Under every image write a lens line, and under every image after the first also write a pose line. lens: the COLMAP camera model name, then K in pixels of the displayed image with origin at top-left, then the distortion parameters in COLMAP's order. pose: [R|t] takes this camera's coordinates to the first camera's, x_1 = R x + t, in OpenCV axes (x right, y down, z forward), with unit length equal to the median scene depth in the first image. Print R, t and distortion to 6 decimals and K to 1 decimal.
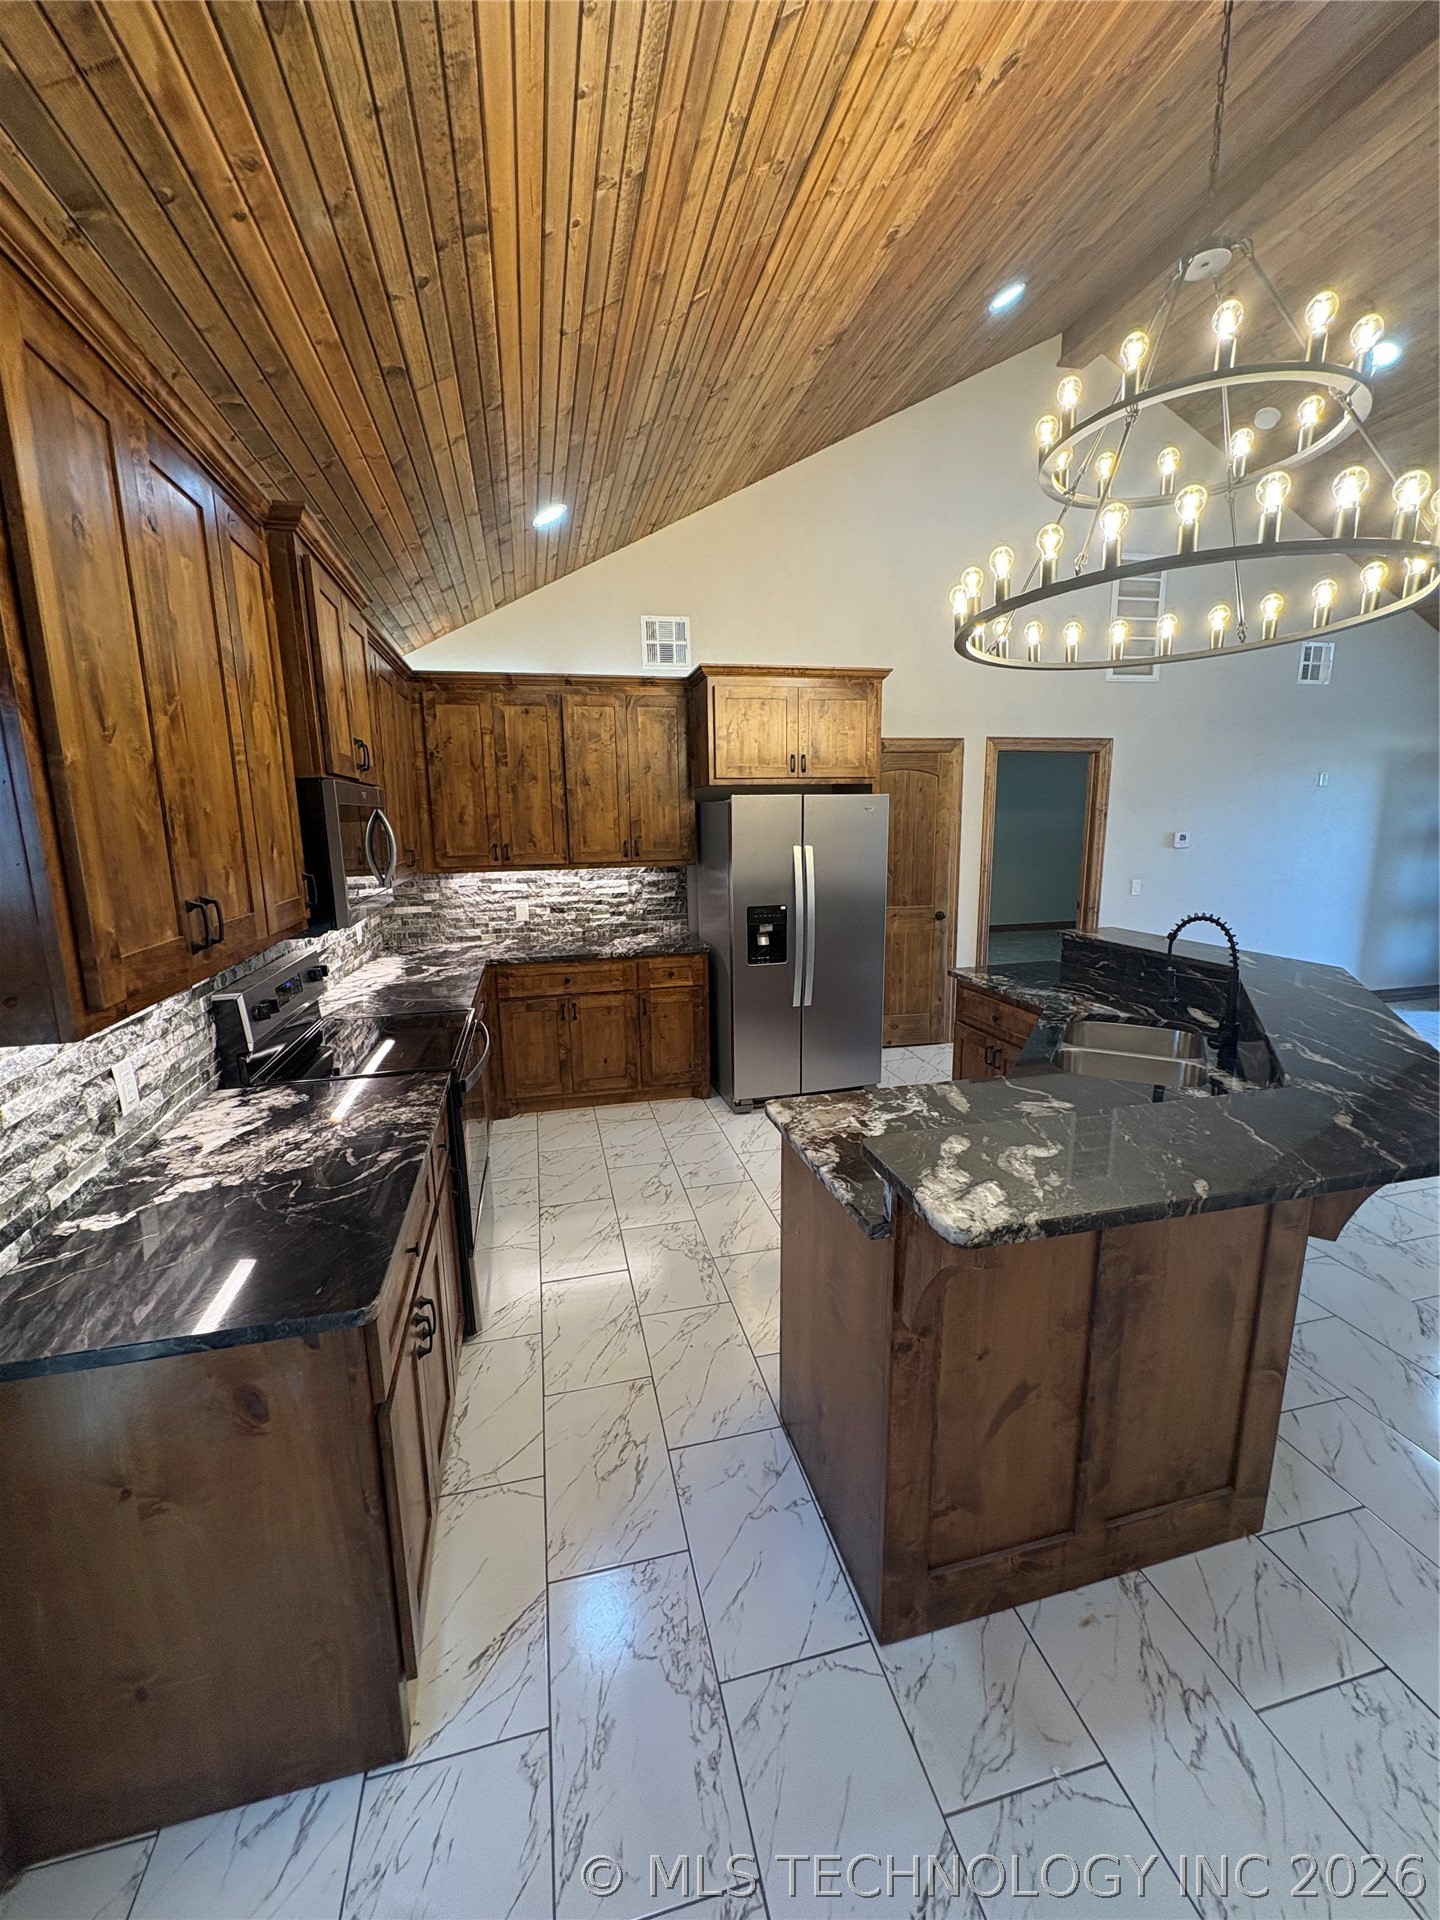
lens RADIAL K [[762.7, 0, 712.0], [0, 762.7, 950.9], [0, 0, 1]] dist [0.002231, -0.000286]
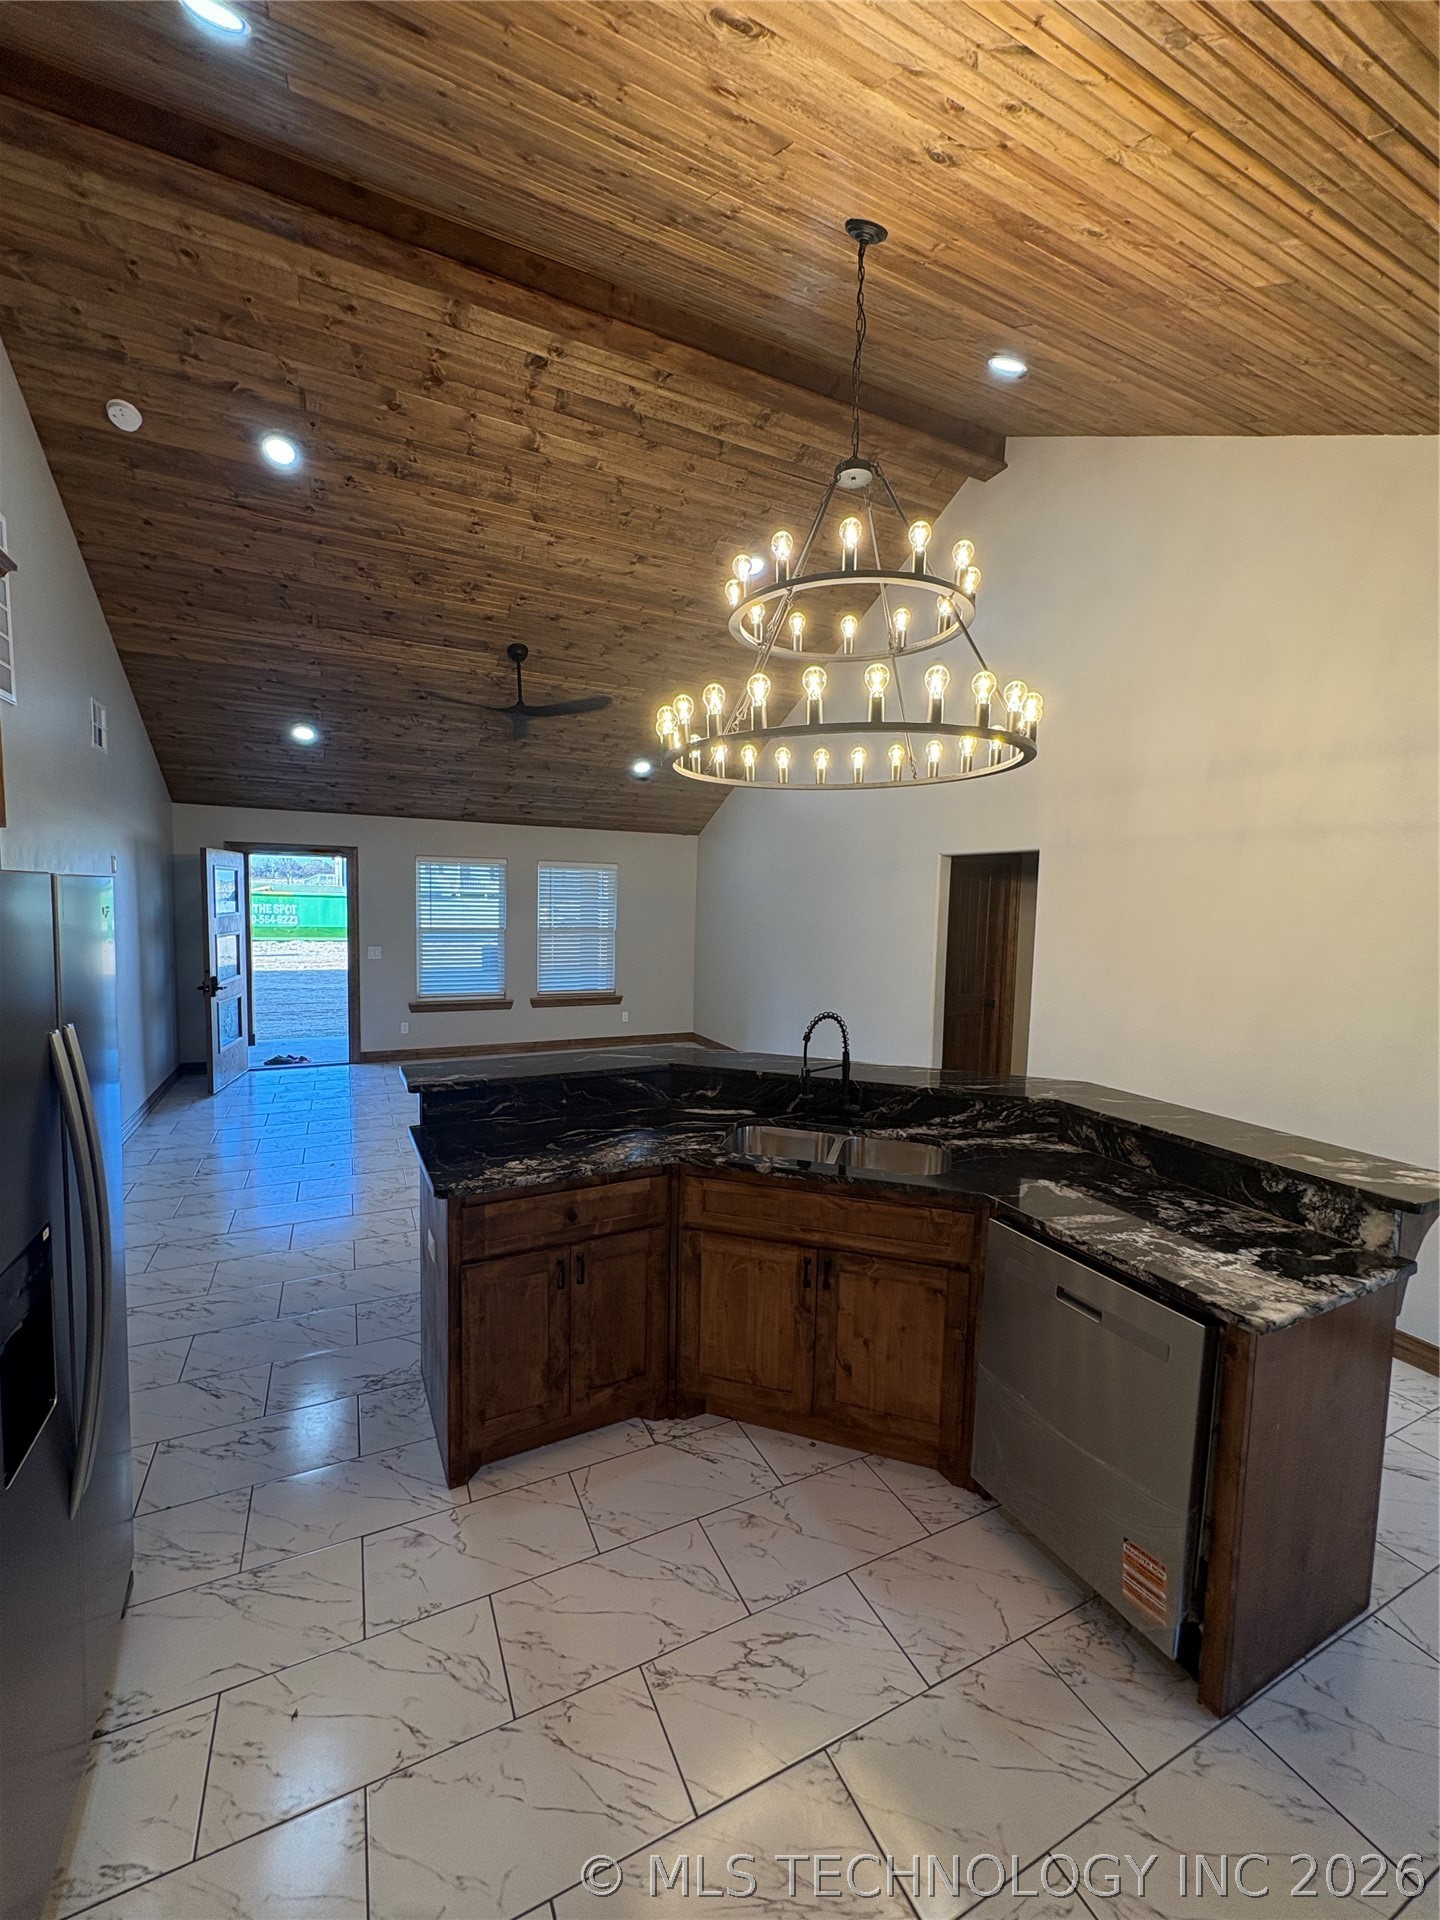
lens RADIAL K [[762.7, 0, 715.2], [0, 762.7, 964.0], [0, 0, 1]] dist [0.002231, -0.000286]
pose [[-0.234370, -0.066379, 0.969879, -0.535539], [0.140758, 0.984836, 0.101416, -0.319713], [-0.961903, 0.160287, -0.221472, 1.693704]]
